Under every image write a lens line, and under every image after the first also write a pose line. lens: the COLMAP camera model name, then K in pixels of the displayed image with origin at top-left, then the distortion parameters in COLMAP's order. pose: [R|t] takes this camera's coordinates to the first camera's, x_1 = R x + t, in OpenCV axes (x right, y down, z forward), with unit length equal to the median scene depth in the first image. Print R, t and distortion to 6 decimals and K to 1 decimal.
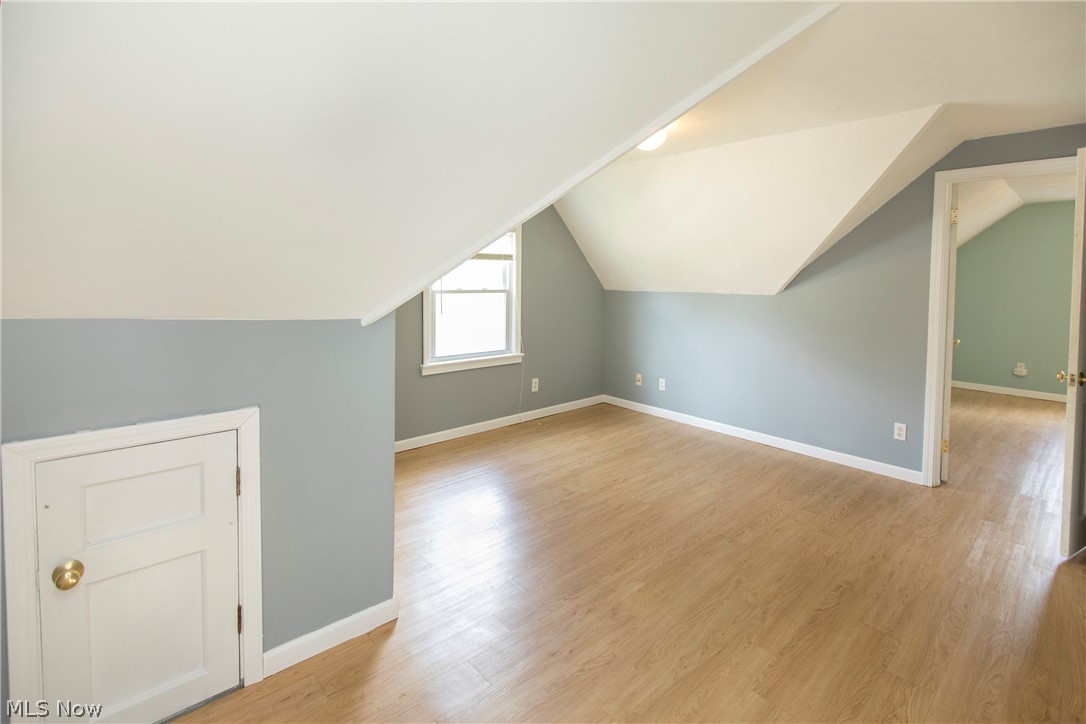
lens RADIAL K [[510.4, 0, 540.2], [0, 510.4, 279.2], [0, 0, 1]] dist [-0.001481, -0.000971]
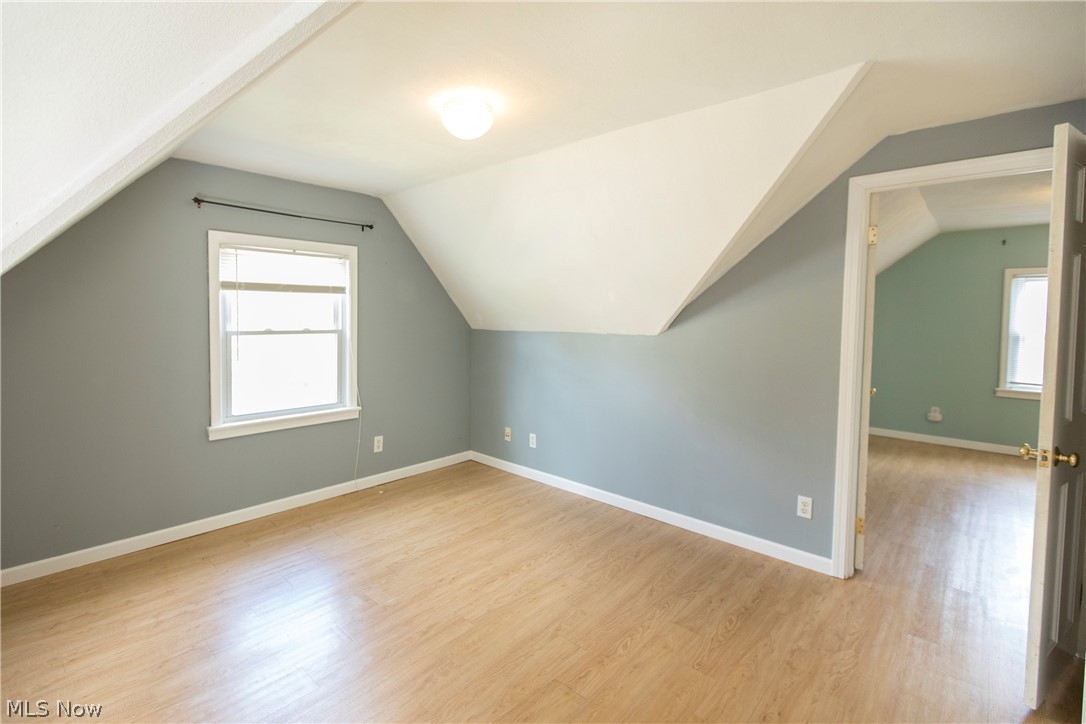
lens RADIAL K [[491.2, 0, 492.7], [0, 491.2, 322.5], [0, 0, 1]] dist [0.000311, 0.000187]
pose [[0.998994, -0.003588, 0.044710, 0.188234], [0.003097, 0.999934, 0.011050, 0.001520], [-0.044747, -0.010900, 0.998939, 0.261853]]
